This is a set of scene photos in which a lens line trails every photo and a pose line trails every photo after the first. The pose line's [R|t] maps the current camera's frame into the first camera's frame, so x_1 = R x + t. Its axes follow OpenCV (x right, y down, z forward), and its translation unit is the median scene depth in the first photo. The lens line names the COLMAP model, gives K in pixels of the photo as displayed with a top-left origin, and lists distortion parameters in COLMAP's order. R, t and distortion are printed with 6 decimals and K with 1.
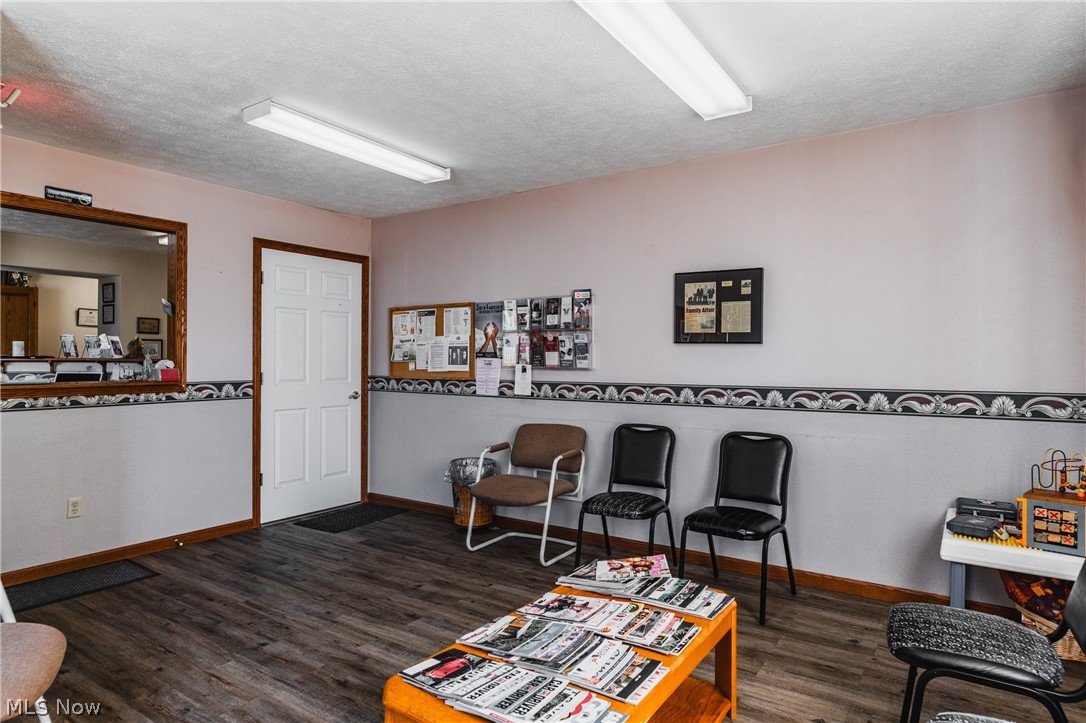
lens RADIAL K [[621.9, 0, 551.1], [0, 621.9, 360.6], [0, 0, 1]] dist [-0.006465, -0.000153]
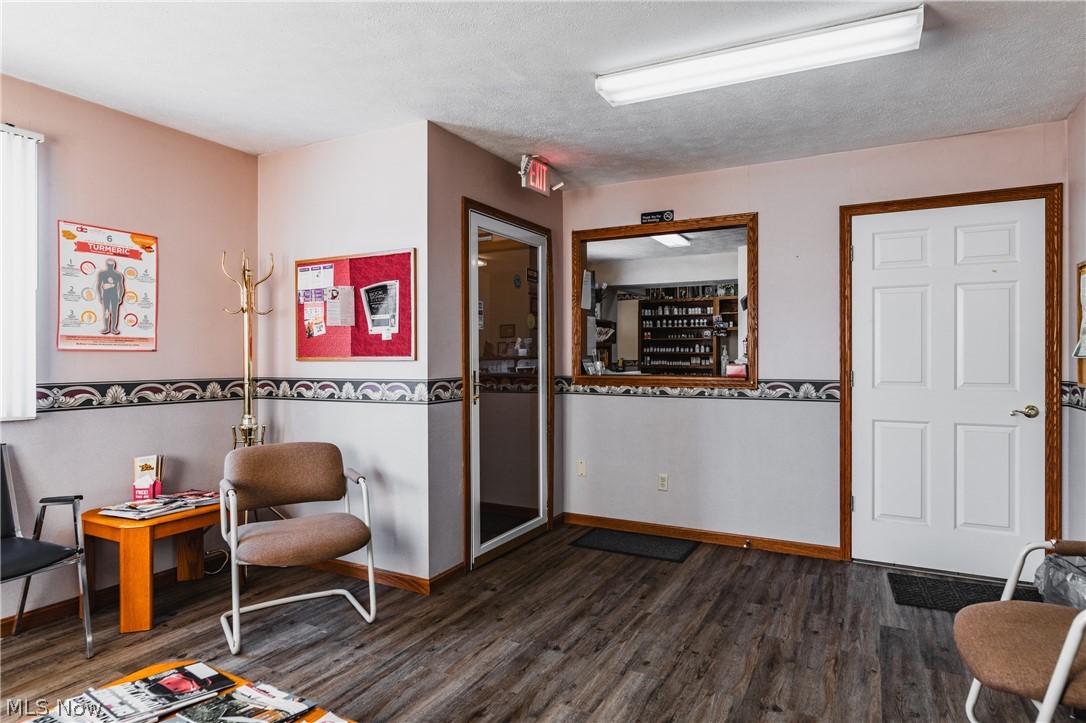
lens RADIAL K [[621.9, 0, 547.9], [0, 621.9, 360.7], [0, 0, 1]] dist [-0.006465, -0.000153]
pose [[0.105842, 0.006780, -0.994360, 0.395236], [-0.000584, 0.999977, 0.006756, 0.000425], [0.994383, -0.000134, 0.105844, 0.701034]]
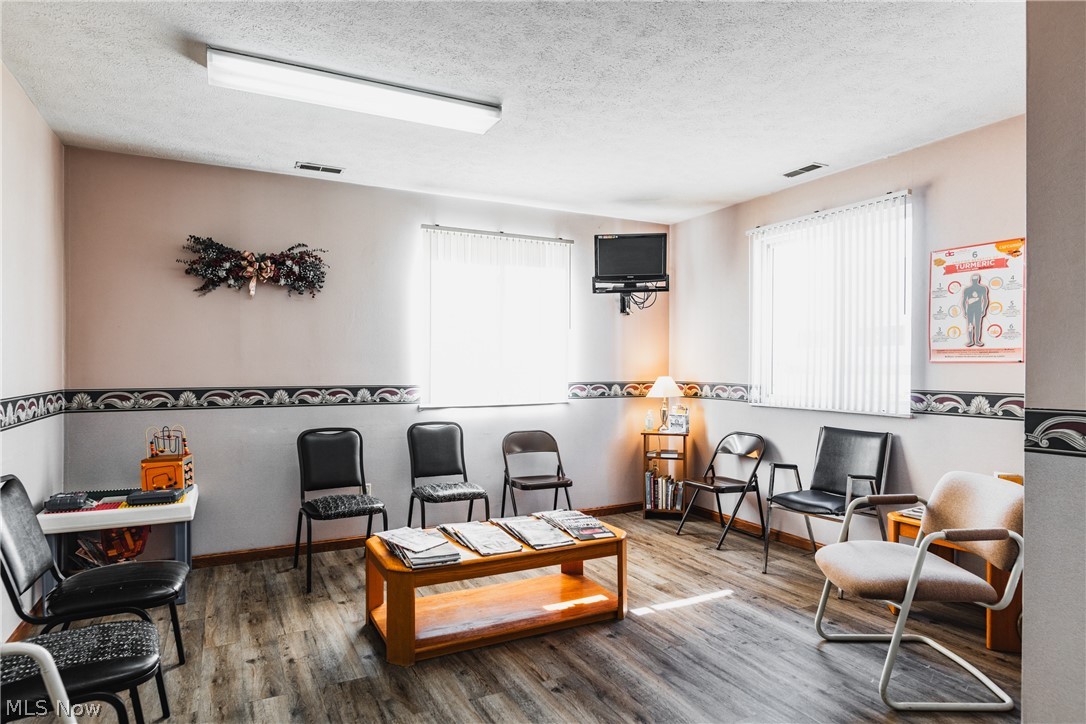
lens RADIAL K [[621.9, 0, 541.6], [0, 621.9, 371.5], [0, 0, 1]] dist [-0.006465, -0.000153]
pose [[-0.873290, -0.007970, 0.487135, -0.453161], [-0.004811, 0.999959, 0.007736, 0.002061], [-0.487177, 0.004412, -0.873292, 1.300437]]
